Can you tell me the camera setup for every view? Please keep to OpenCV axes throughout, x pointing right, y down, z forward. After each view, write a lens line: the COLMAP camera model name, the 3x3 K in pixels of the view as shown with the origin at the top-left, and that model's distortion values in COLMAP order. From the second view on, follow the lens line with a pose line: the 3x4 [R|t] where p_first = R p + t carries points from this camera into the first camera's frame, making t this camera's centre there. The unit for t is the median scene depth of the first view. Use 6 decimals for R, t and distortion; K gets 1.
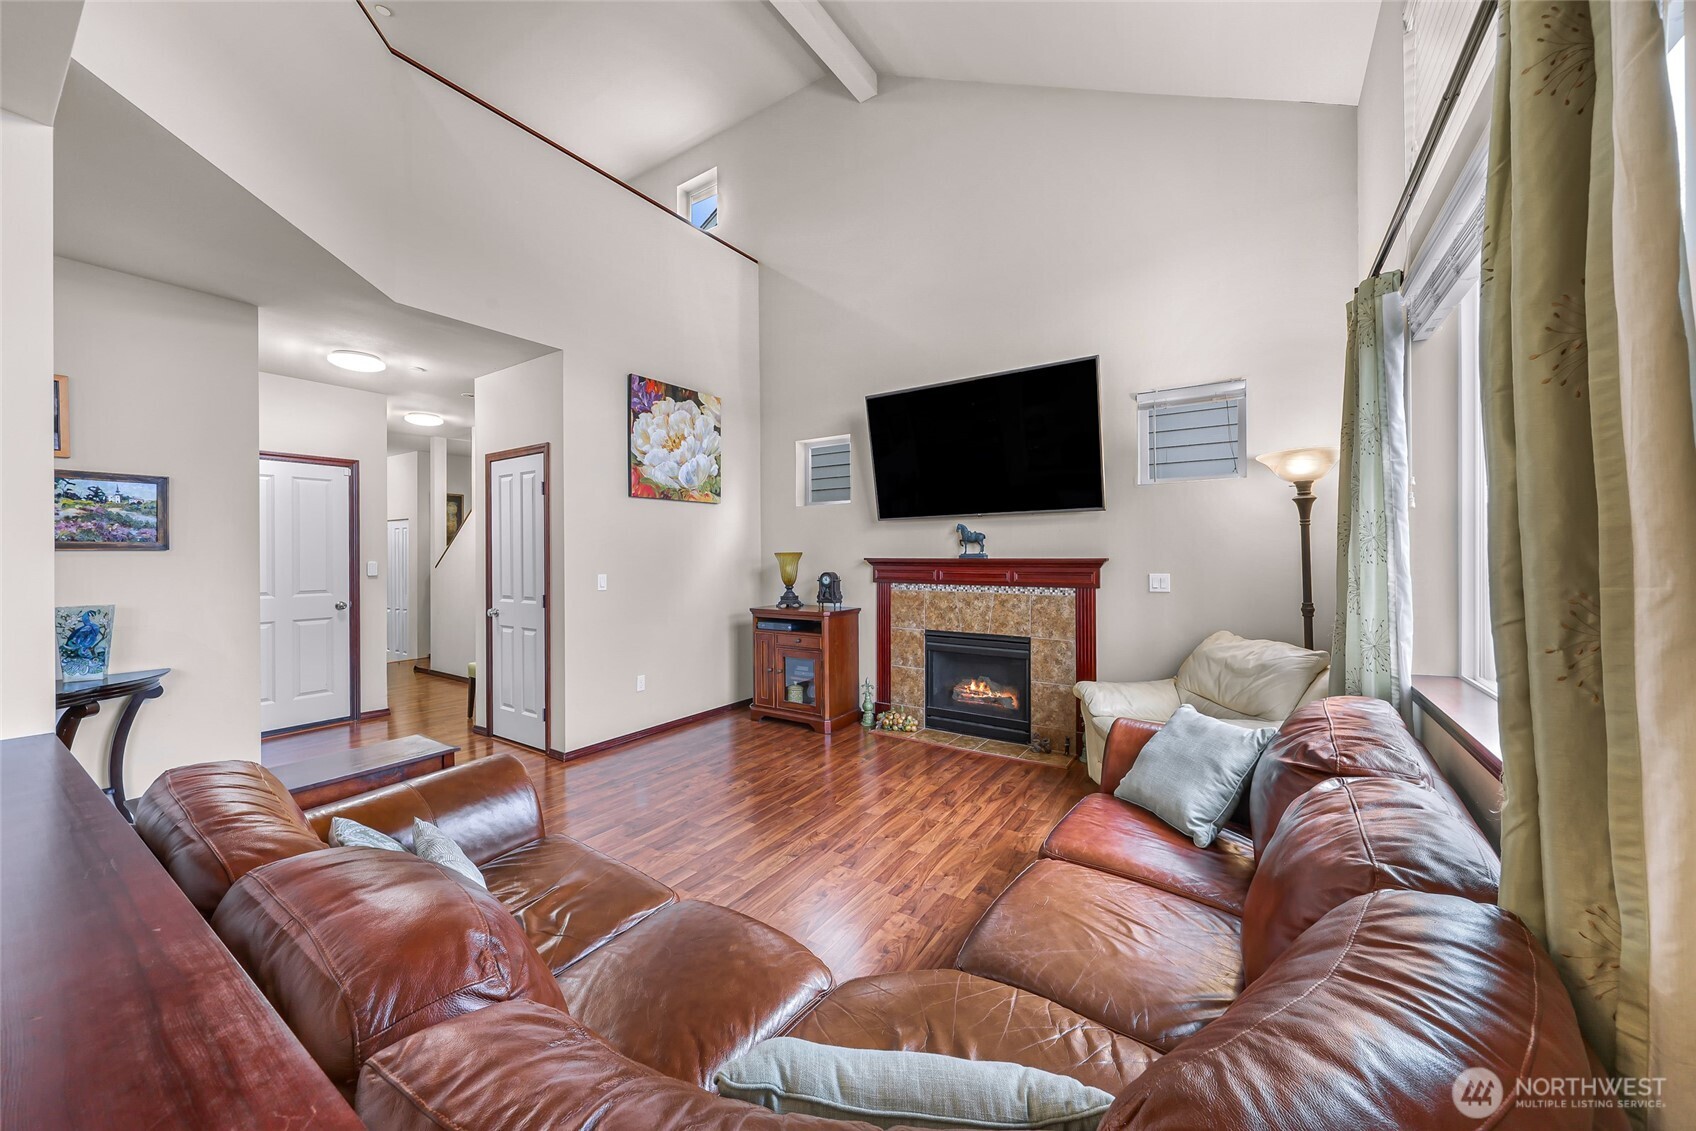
lens RADIAL K [[608.3, 0, 848.8], [0, 608.3, 554.5], [0, 0, 1]] dist [0.002325, 0.000139]
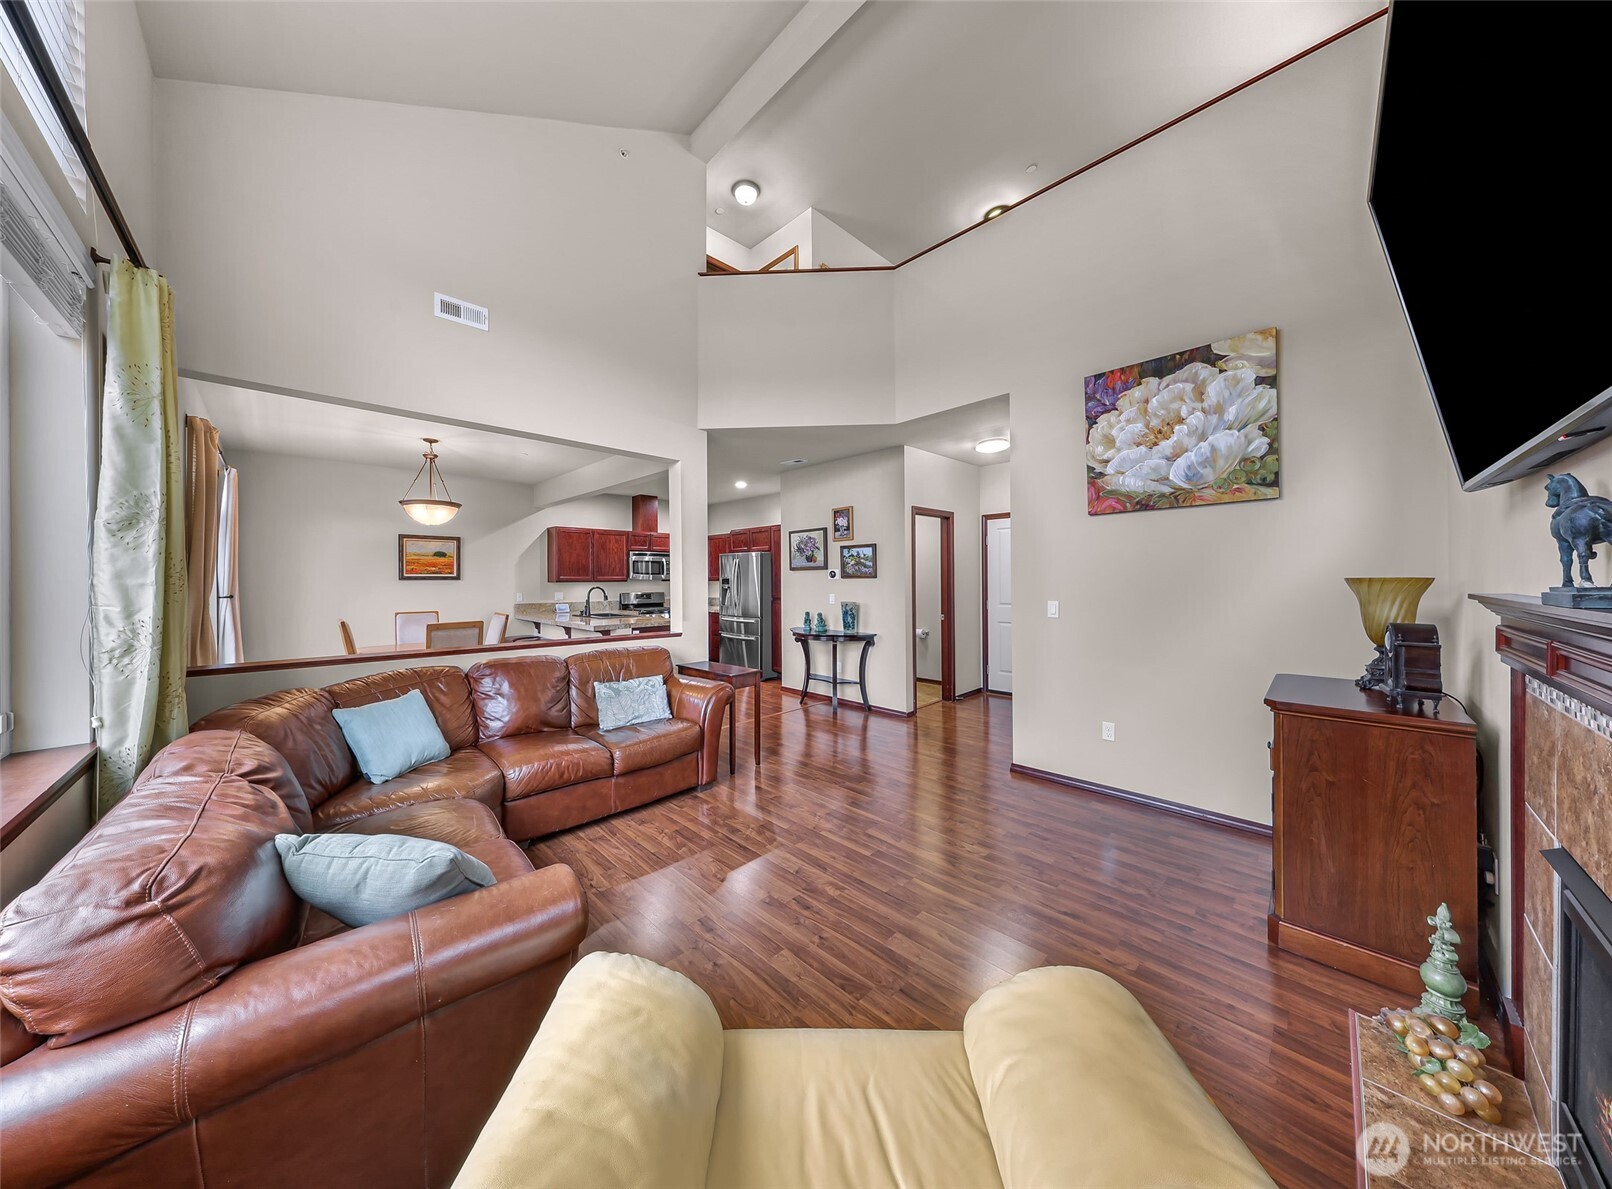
lens RADIAL K [[521.0, 0, 770.7], [0, 521.0, 578.5], [0, 0, 1]] dist [-0.000214, -0.000056]
pose [[-0.236426, 0.001657, -0.971648, 0.488777], [0.005417, 0.999985, 0.000387, -0.005656], [0.971634, -0.005172, -0.236431, 0.725068]]
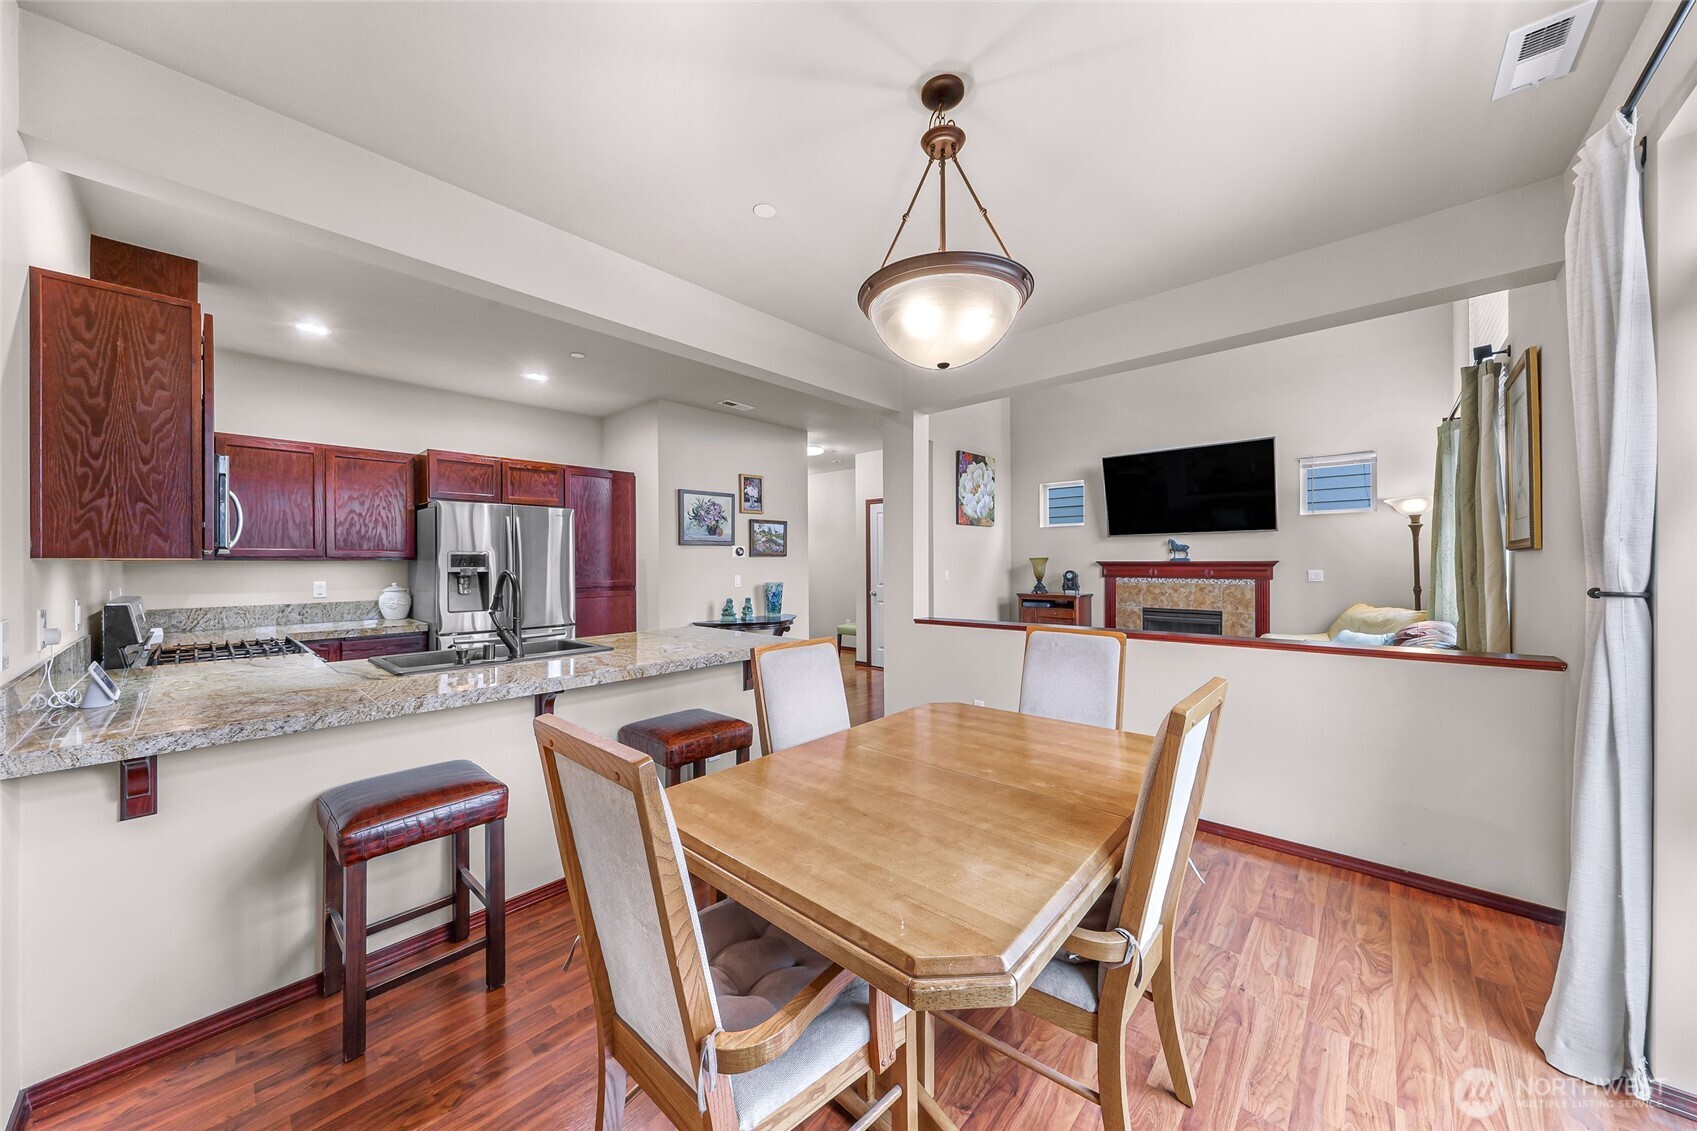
lens RADIAL K [[587.0, 0, 845.3], [0, 587.0, 560.1], [0, 0, 1]] dist [0.001551, -0.000146]
pose [[0.988318, -0.001451, -0.152400, -0.416596], [0.001139, 0.999997, -0.002135, 0.006054], [0.152403, 0.001936, 0.988317, -0.625527]]
